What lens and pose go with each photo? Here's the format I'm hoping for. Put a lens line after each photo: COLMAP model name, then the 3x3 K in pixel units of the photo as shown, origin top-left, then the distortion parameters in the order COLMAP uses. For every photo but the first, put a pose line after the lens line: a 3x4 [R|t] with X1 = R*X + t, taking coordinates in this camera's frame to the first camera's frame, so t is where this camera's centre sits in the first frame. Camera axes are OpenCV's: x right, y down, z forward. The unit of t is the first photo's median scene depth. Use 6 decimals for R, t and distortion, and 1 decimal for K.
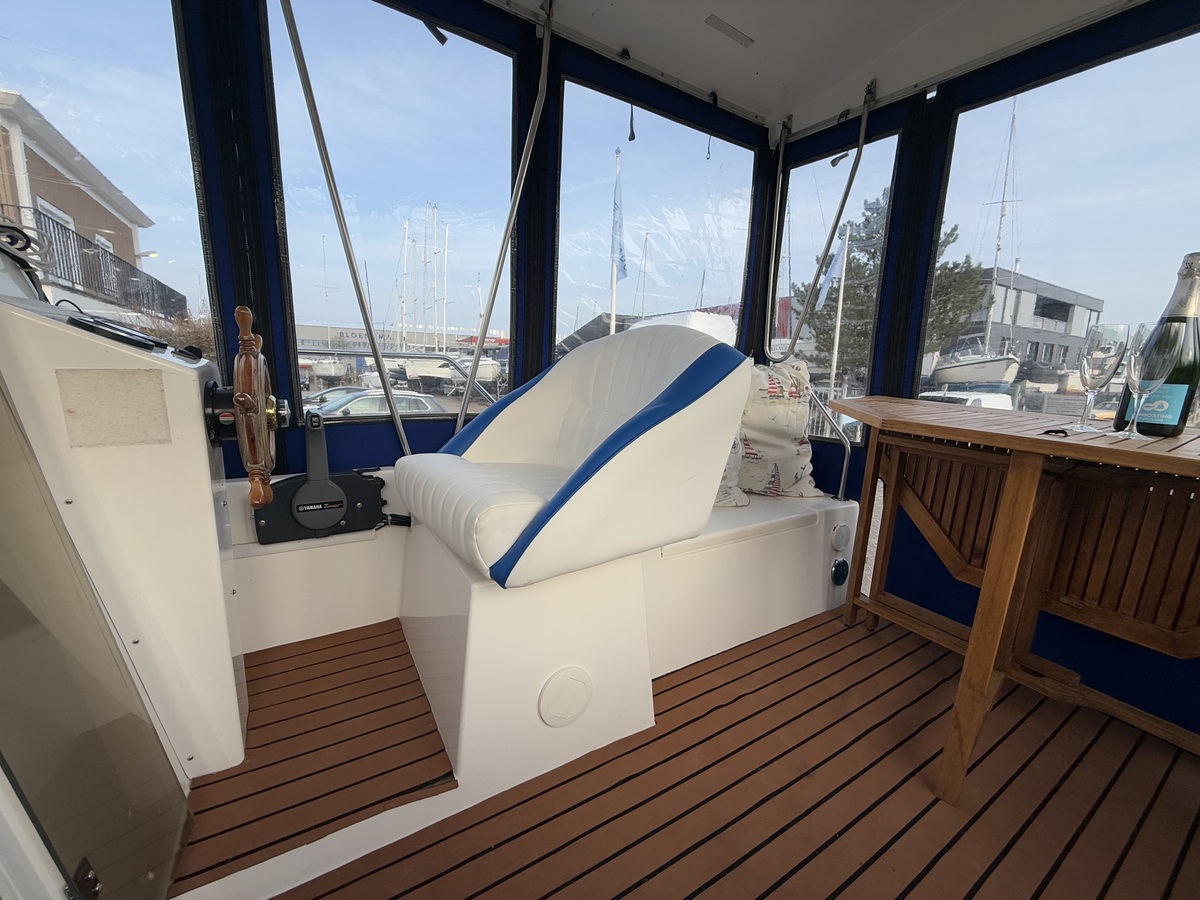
lens RADIAL K [[477.9, 0, 594.7], [0, 477.9, 455.2], [0, 0, 1]] dist [0.001799, 0.000435]
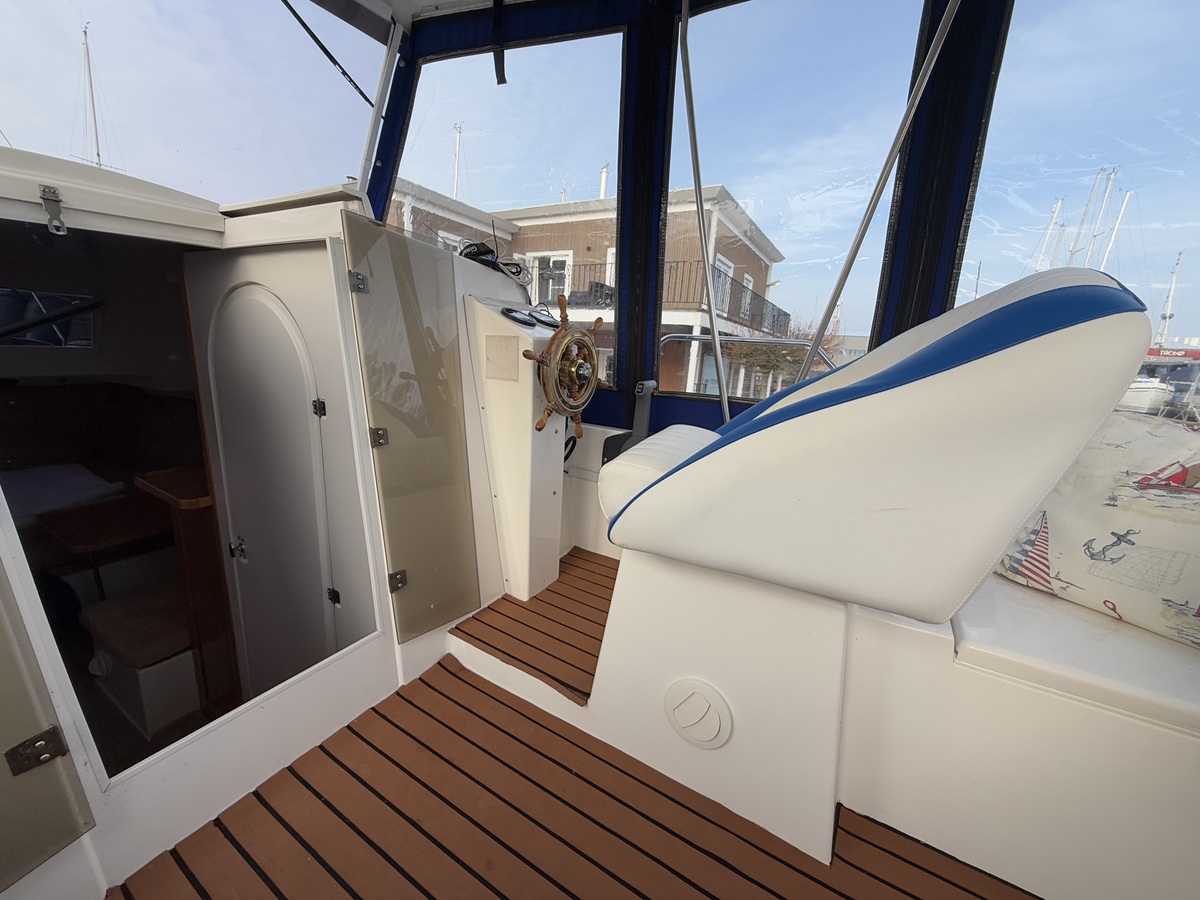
lens RADIAL K [[477.9, 0, 594.7], [0, 477.9, 455.2], [0, 0, 1]] dist [0.001799, 0.000435]
pose [[0.465429, 0.190885, -0.864256, 0.451414], [-0.212541, 0.971999, 0.100222, -0.001475], [0.859187, 0.137044, 0.492968, 0.297746]]
